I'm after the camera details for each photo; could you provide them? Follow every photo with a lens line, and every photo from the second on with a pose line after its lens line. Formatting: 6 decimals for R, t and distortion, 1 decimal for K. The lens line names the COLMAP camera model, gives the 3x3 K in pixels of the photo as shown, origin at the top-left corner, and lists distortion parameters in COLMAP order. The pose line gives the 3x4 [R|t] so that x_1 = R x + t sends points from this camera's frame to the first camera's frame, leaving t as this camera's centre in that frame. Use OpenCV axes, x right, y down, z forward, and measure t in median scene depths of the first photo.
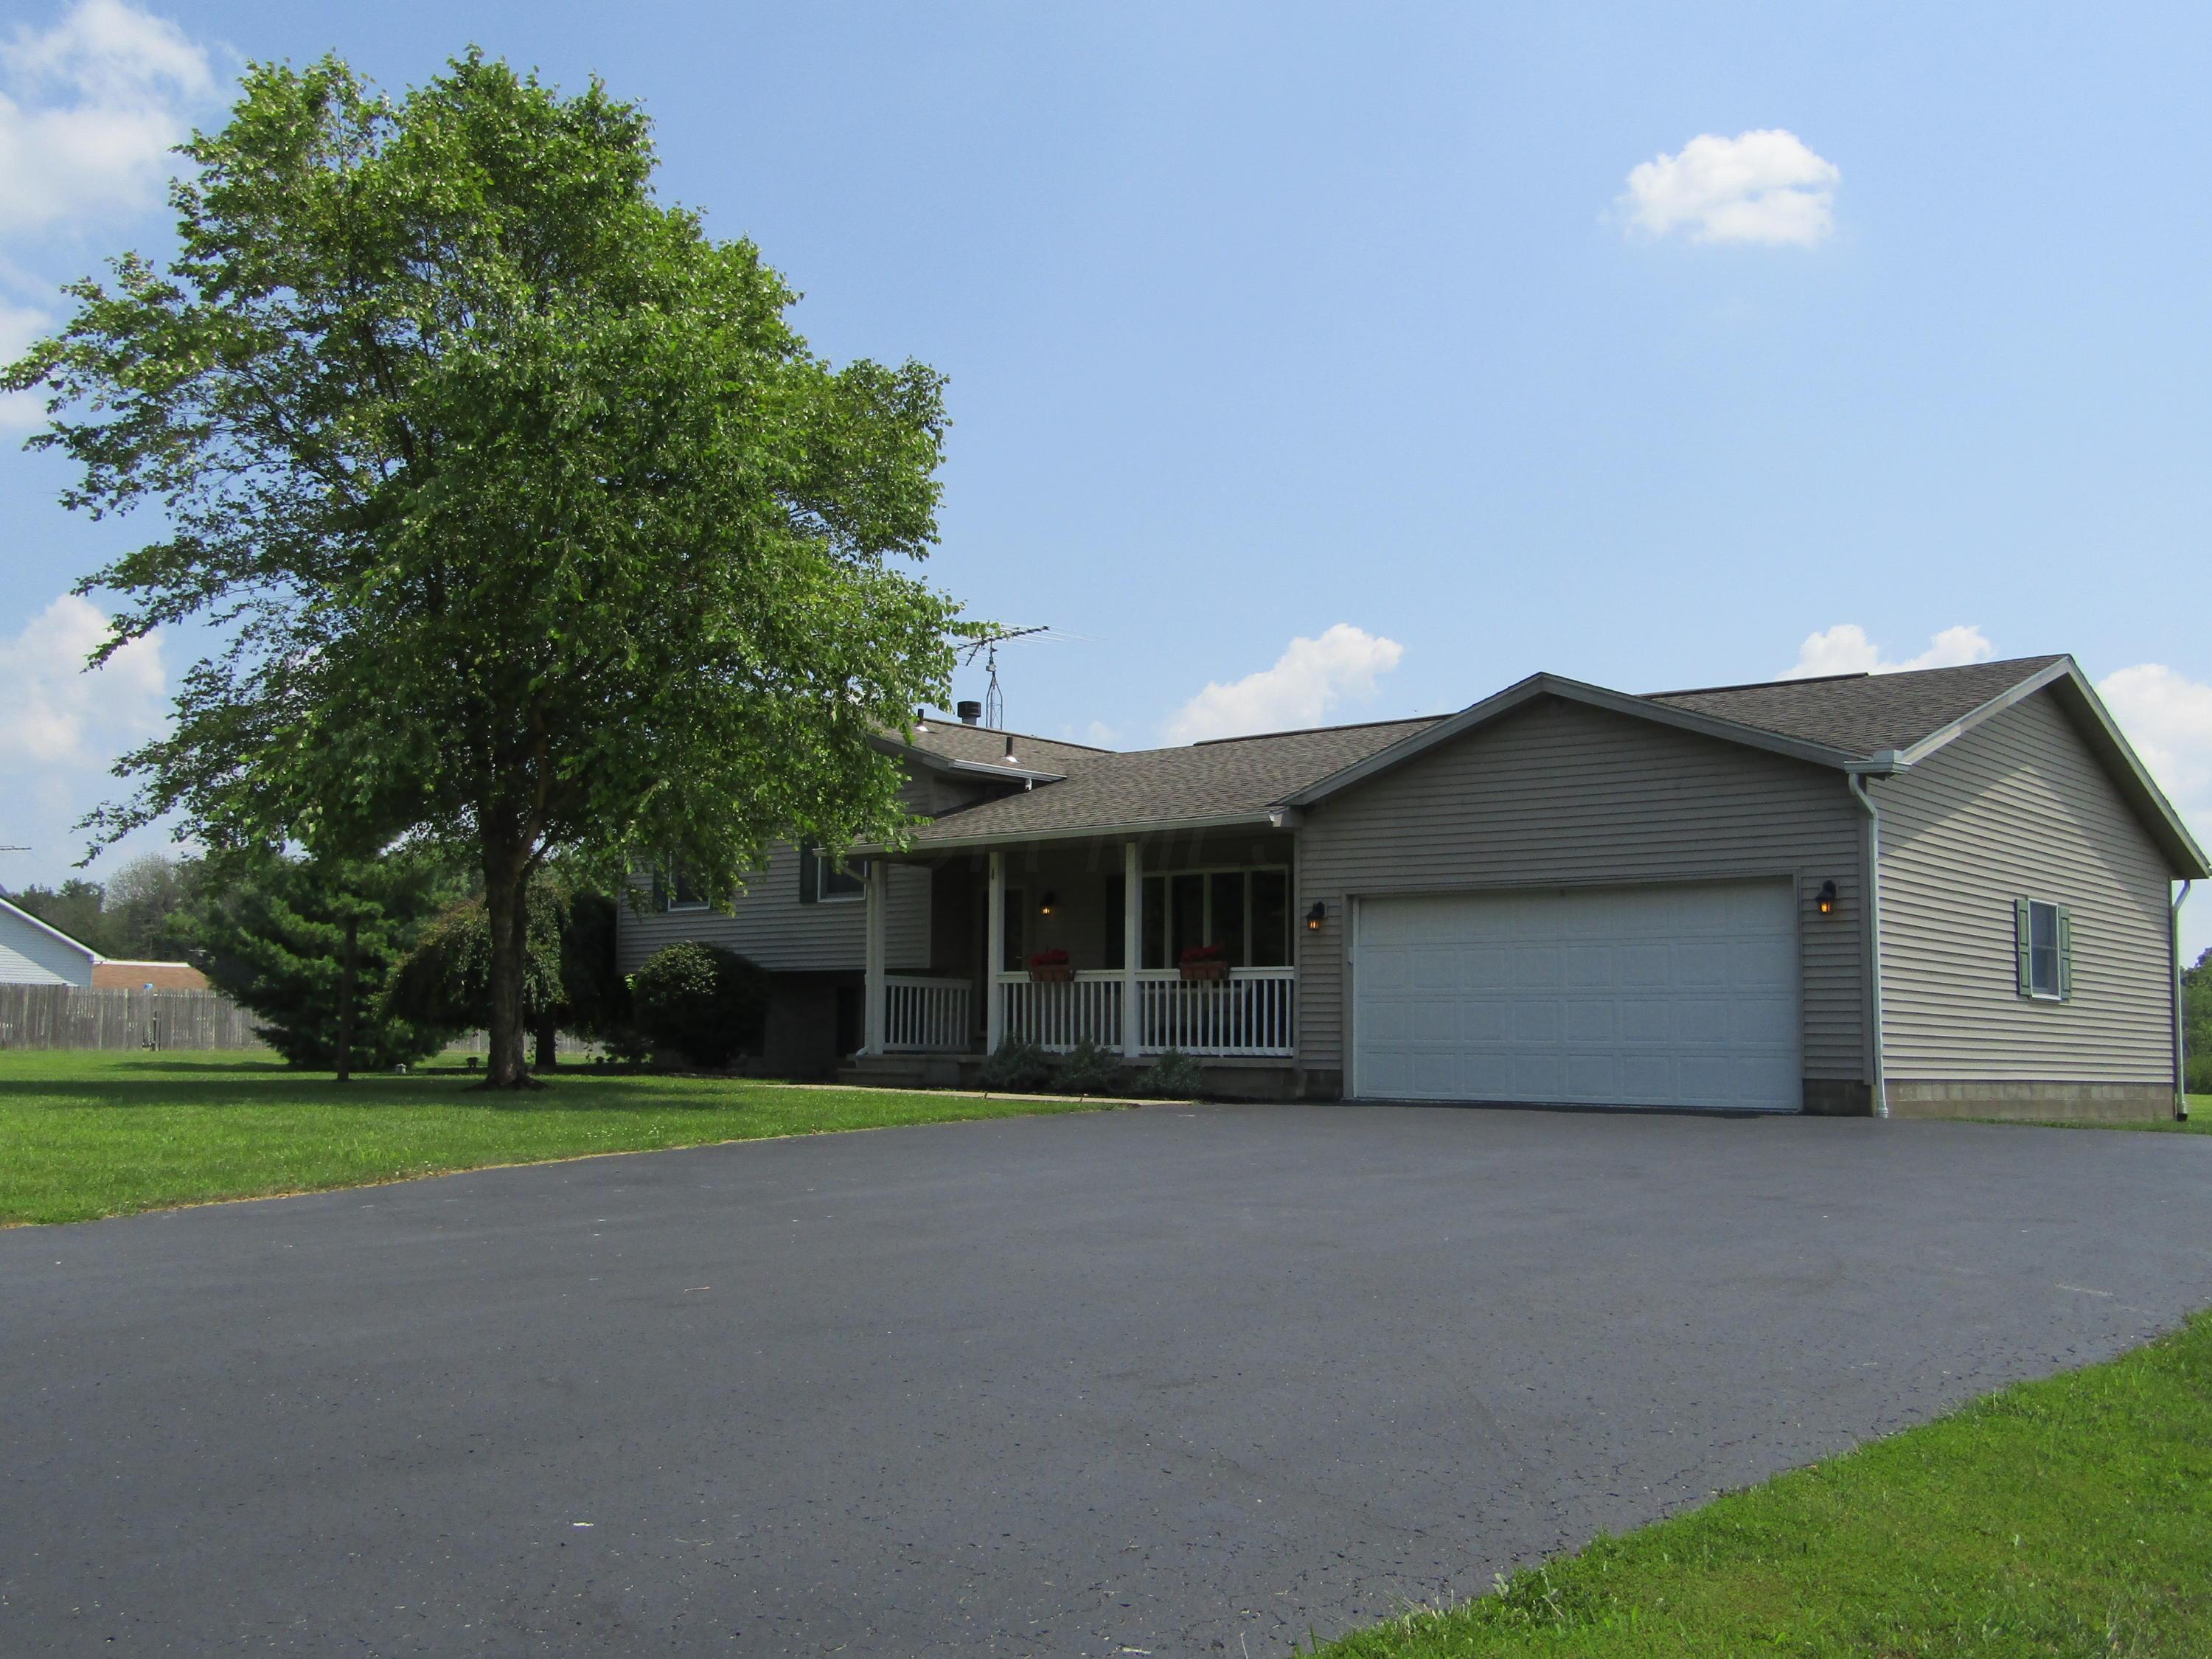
lens RADIAL K [[2168.7, 0, 1106.0], [0, 2168.7, 829.5], [0, 0, 1]] dist [-0.024093, -0.018498]
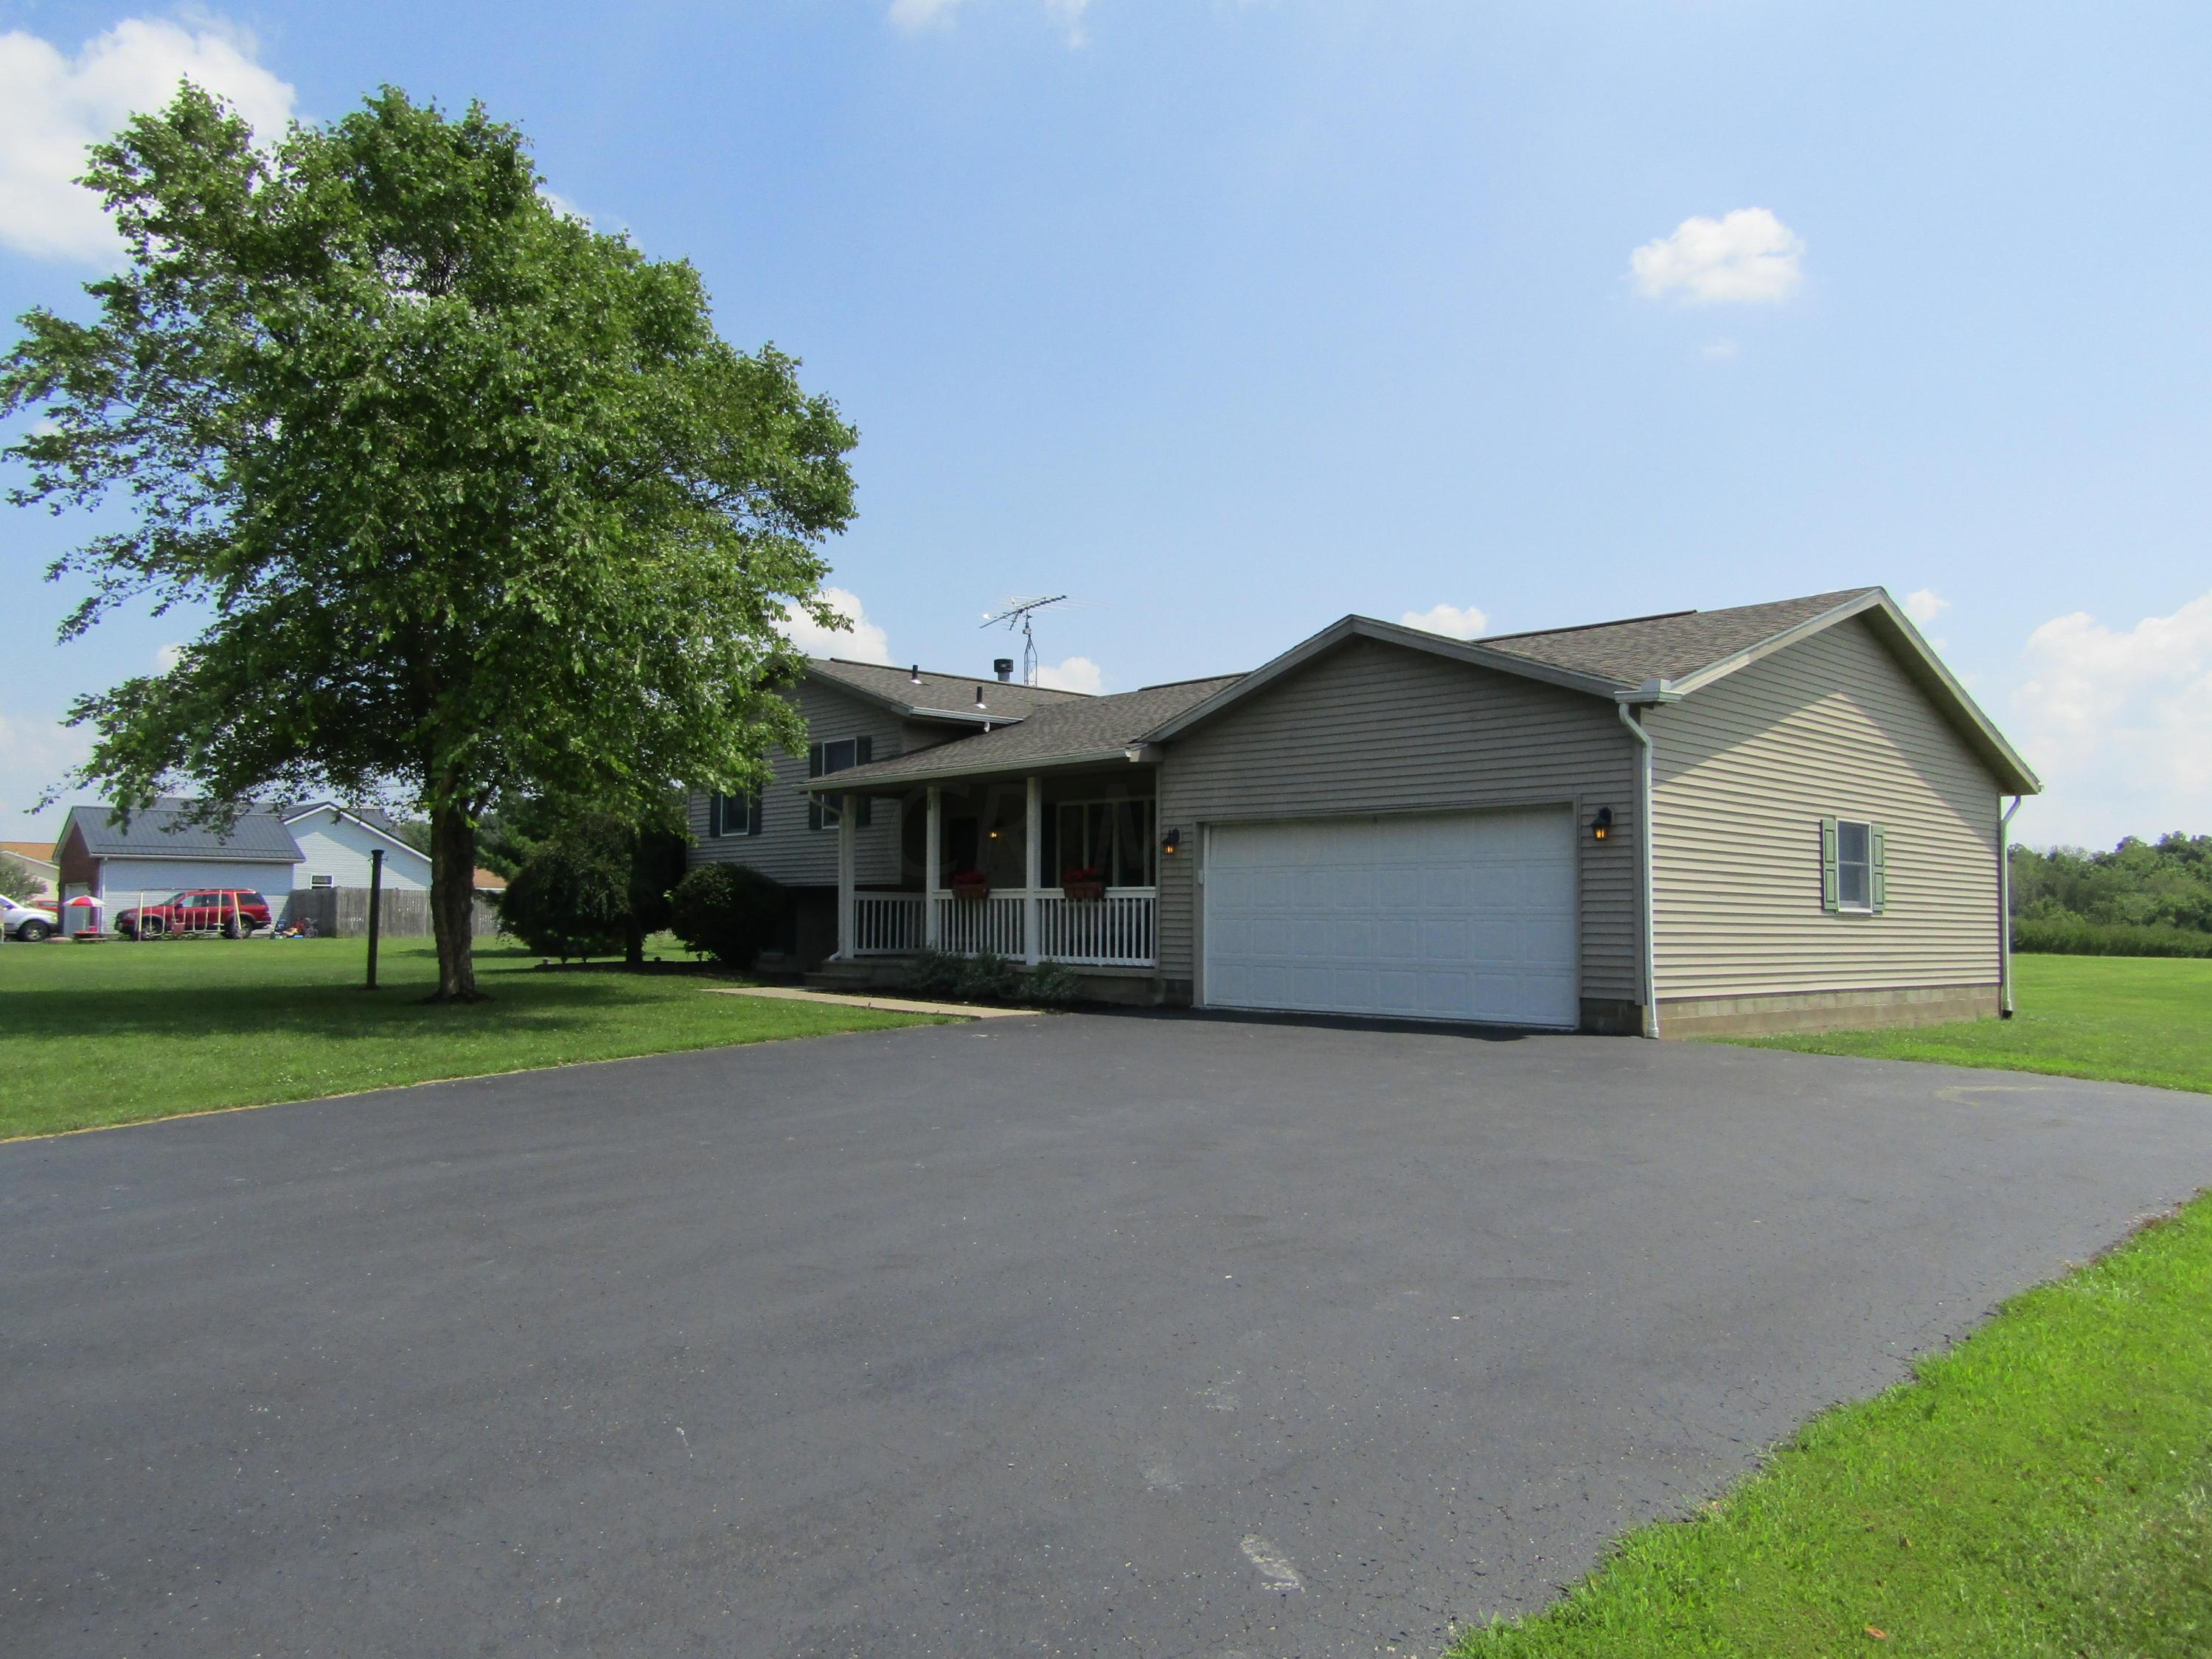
lens RADIAL K [[1591.8, 0, 1106.0], [0, 1591.8, 829.5], [0, 0, 1]] dist [-0.022721, 0.000774]
pose [[0.994616, -0.012069, -0.102922, 0.148770], [0.016671, 0.998894, 0.043973, -0.002814], [0.102278, -0.045452, 0.993717, 0.186557]]
